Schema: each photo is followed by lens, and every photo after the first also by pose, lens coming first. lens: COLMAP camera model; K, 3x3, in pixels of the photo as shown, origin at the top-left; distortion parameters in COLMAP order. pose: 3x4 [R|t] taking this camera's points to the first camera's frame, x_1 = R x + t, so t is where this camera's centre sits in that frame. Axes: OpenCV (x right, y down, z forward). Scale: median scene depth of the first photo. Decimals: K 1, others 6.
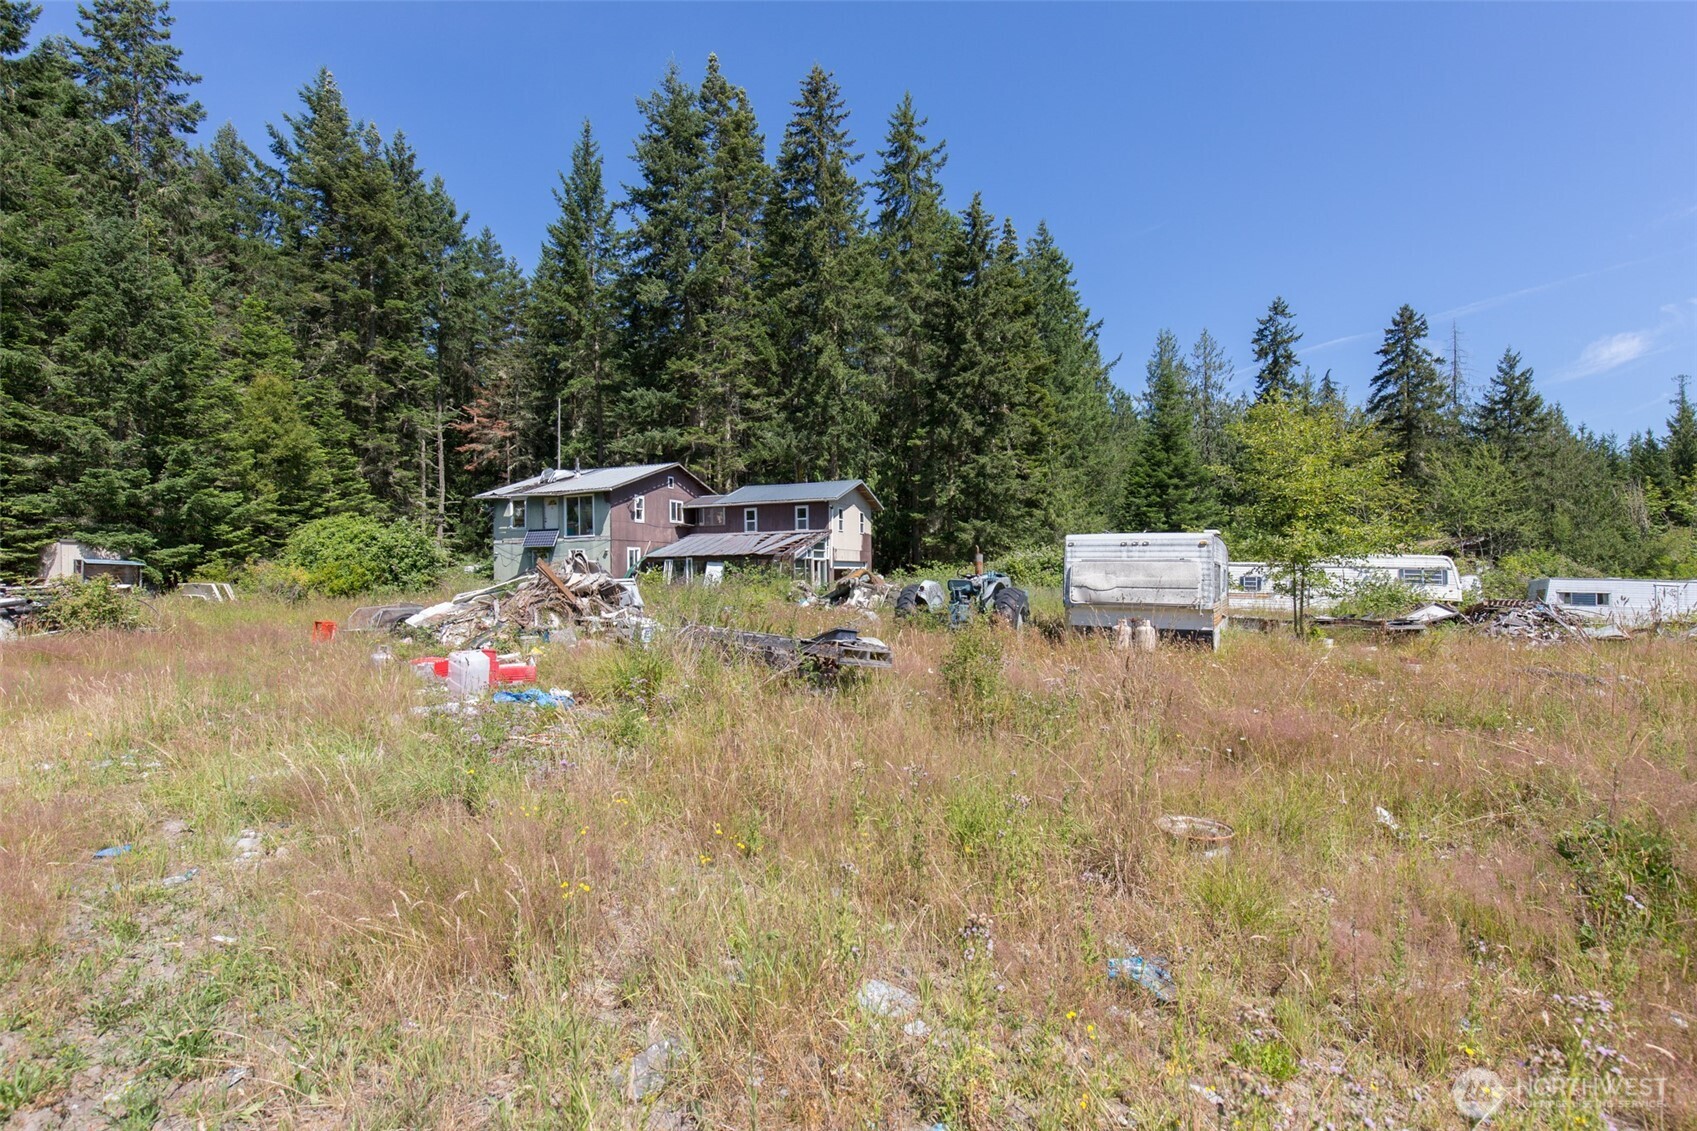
lens RADIAL K [[777.2, 0, 840.5], [0, 777.2, 567.1], [0, 0, 1]] dist [-0.013156, -0.002285]
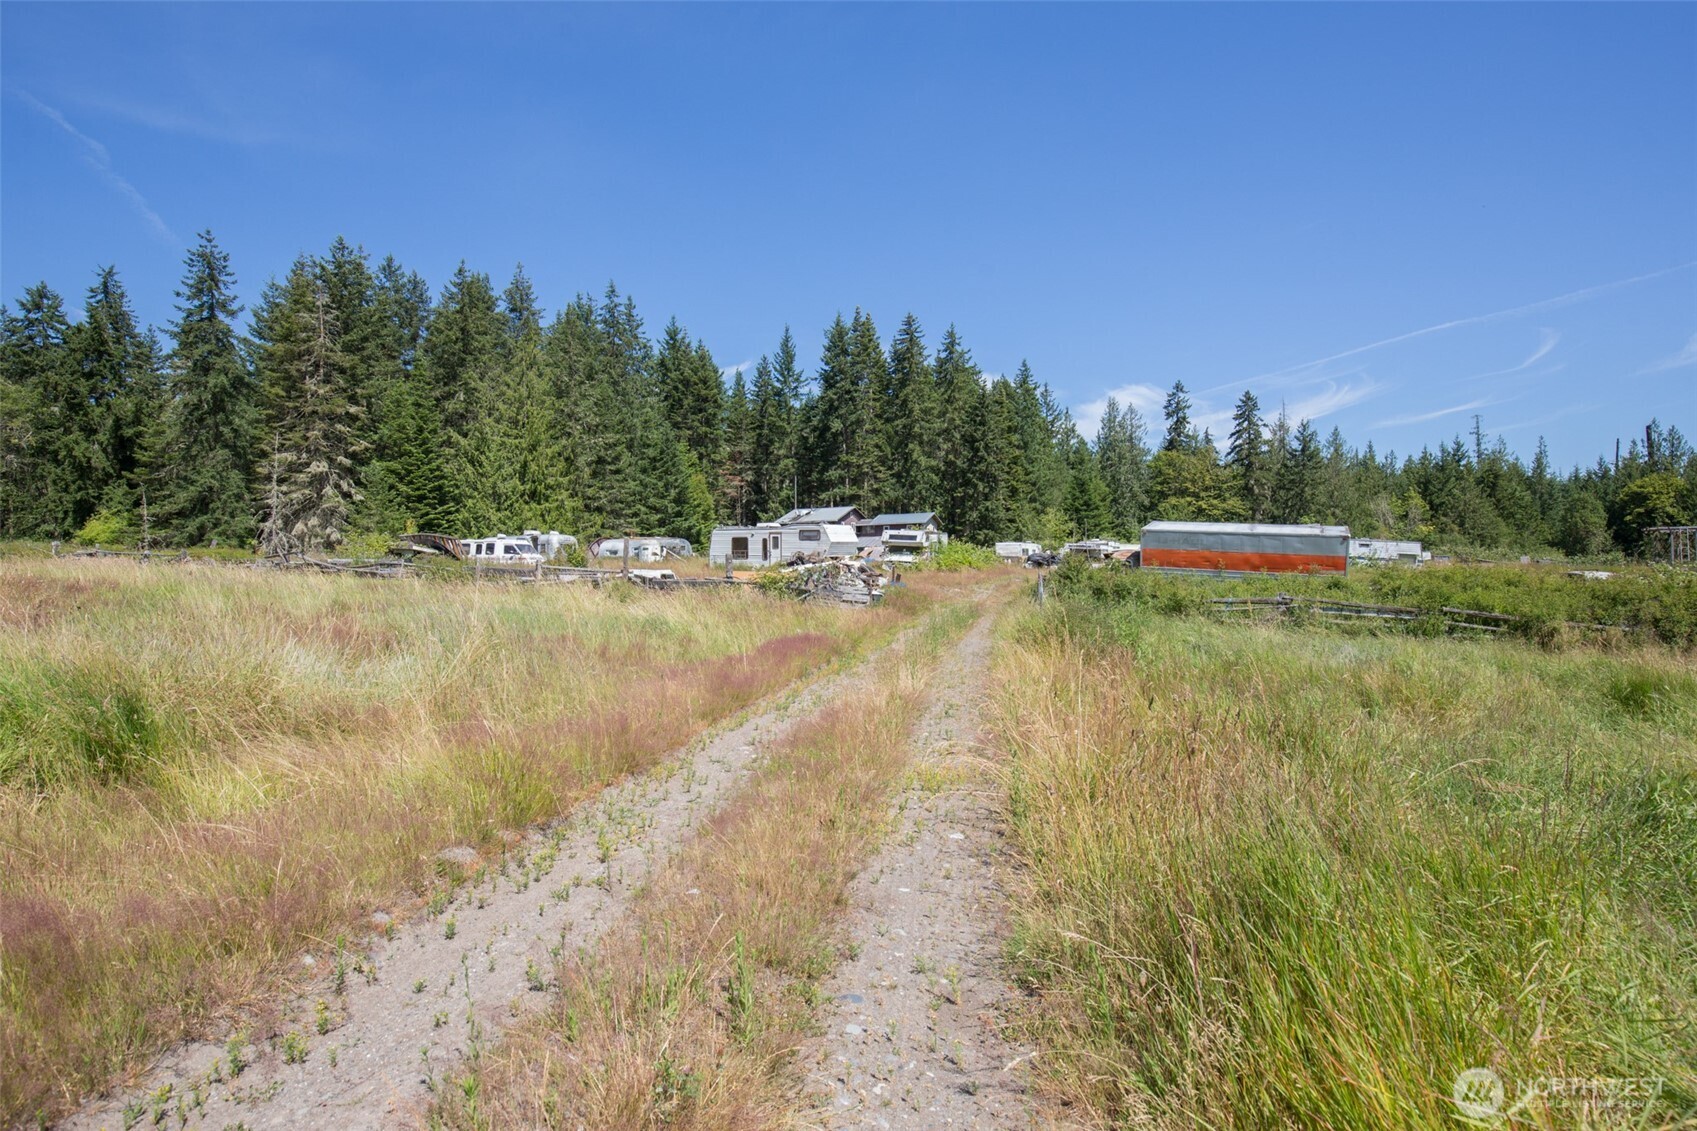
lens RADIAL K [[777.2, 0, 862.2], [0, 777.2, 566.0], [0, 0, 1]] dist [-0.013156, -0.002285]
pose [[0.999927, -0.010144, -0.006512, -0.148007], [0.010252, 0.999808, 0.016706, 0.002606], [0.006341, -0.016771, 0.999839, -1.104140]]
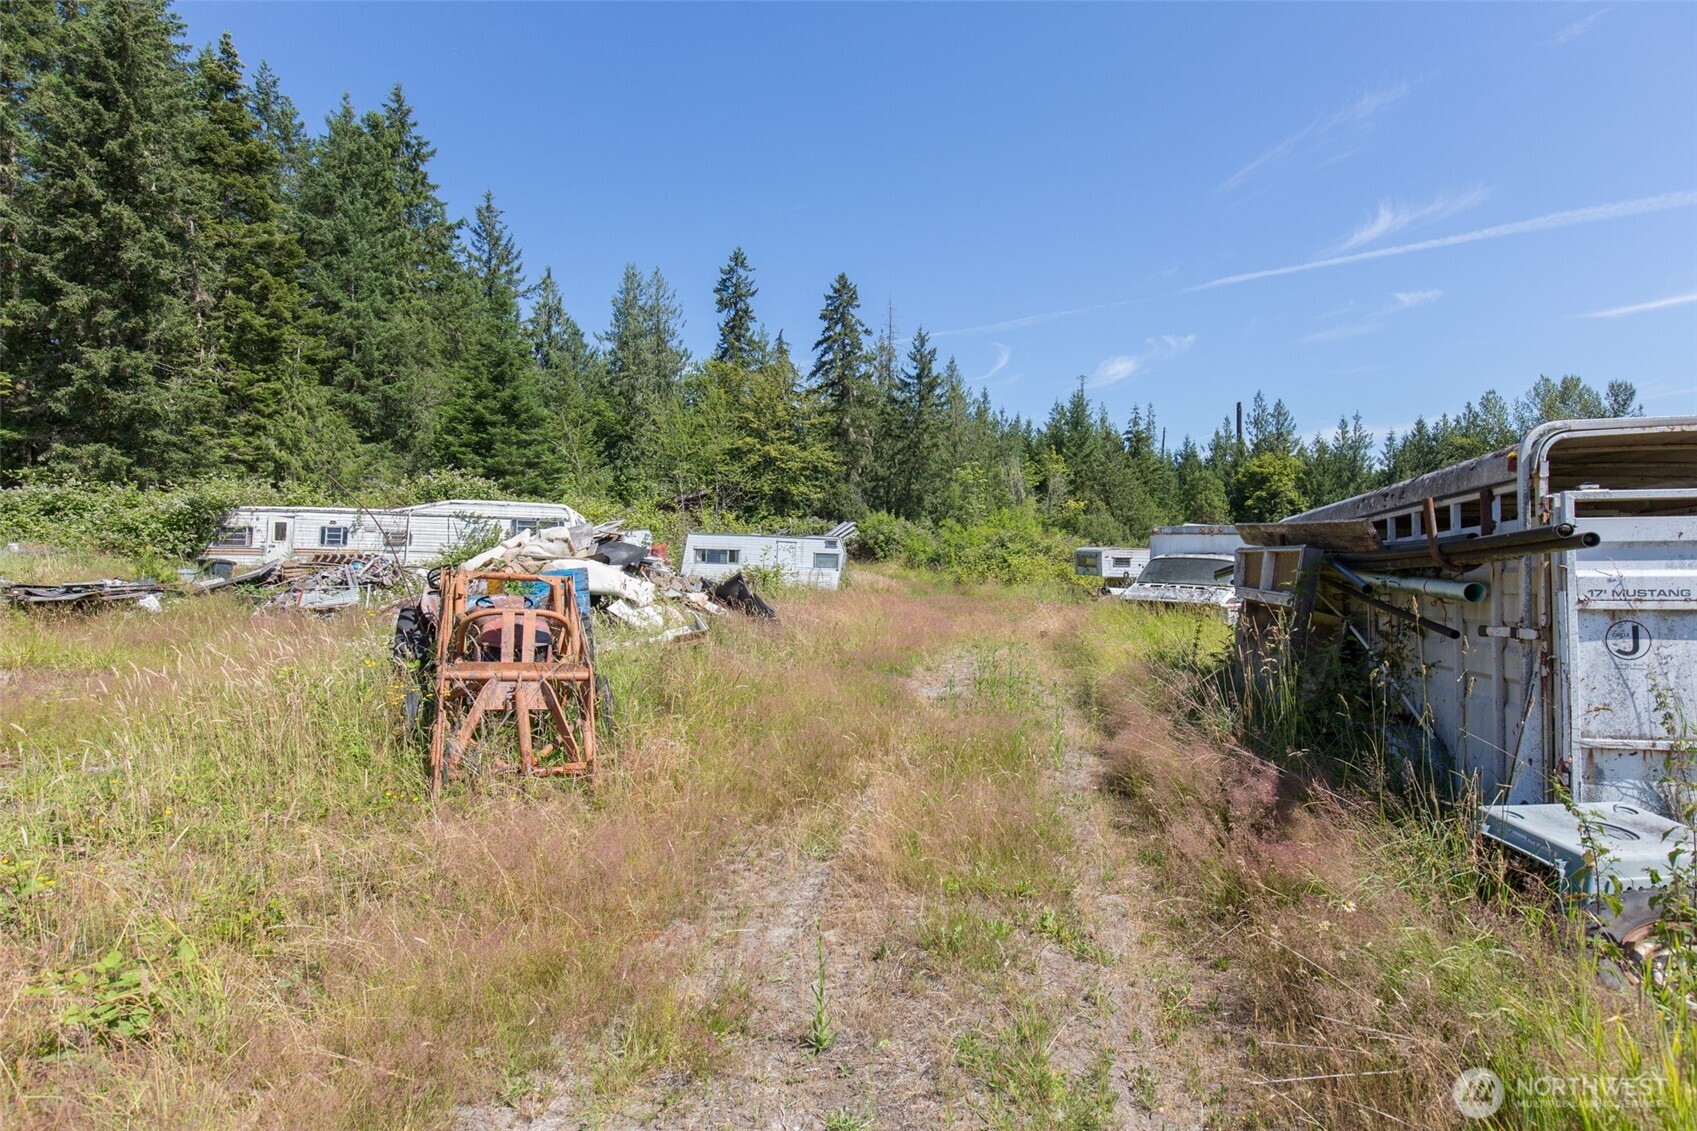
lens RADIAL K [[807.2, 0, 856.8], [0, 807.2, 567.0], [0, 0, 1]] dist [-0.020293, -0.000656]
pose [[0.875325, -0.009586, 0.483440, 0.368022], [-0.013248, 0.998953, 0.043794, 0.006297], [-0.483353, -0.044738, 0.874282, 0.054156]]
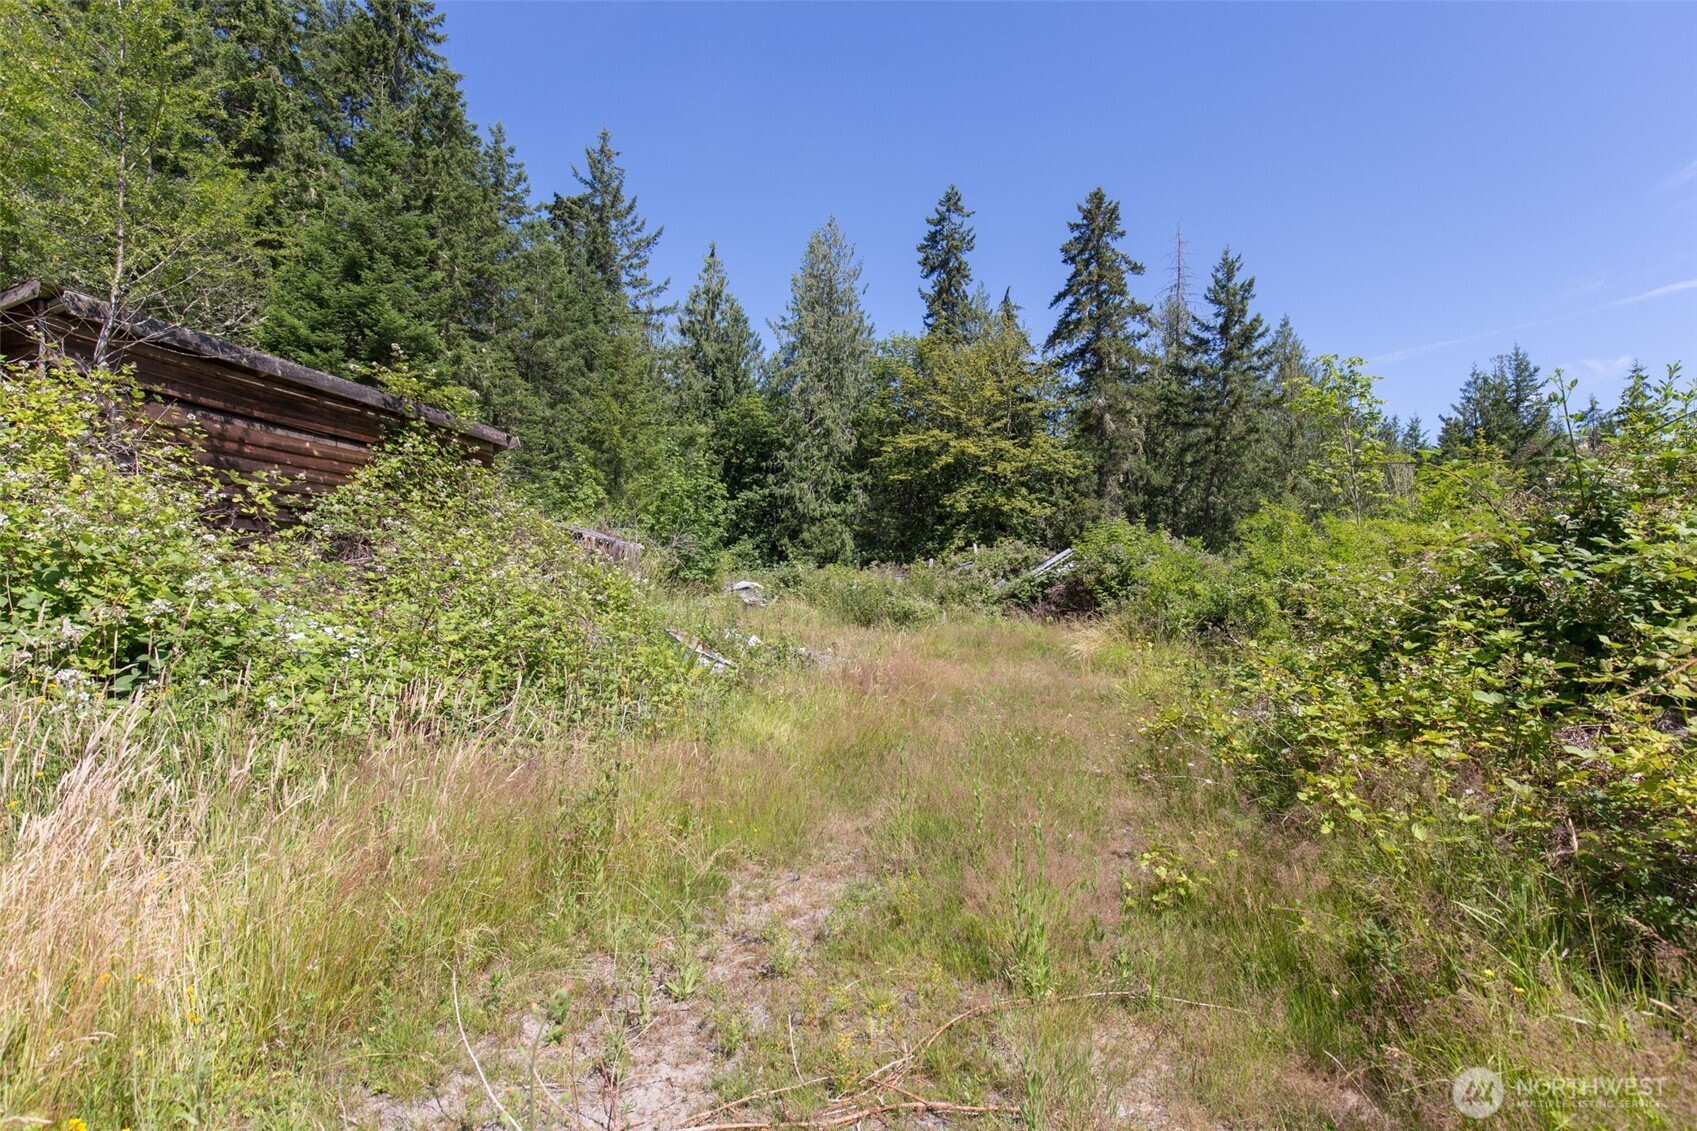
lens RADIAL K [[796.6, 0, 853.8], [0, 796.6, 569.8], [0, 0, 1]] dist [0.011530, -0.000455]
pose [[0.992566, 0.018902, 0.120227, 0.711687], [-0.017057, 0.999721, -0.016362, 0.026304], [-0.120503, 0.014190, 0.992612, 0.521886]]
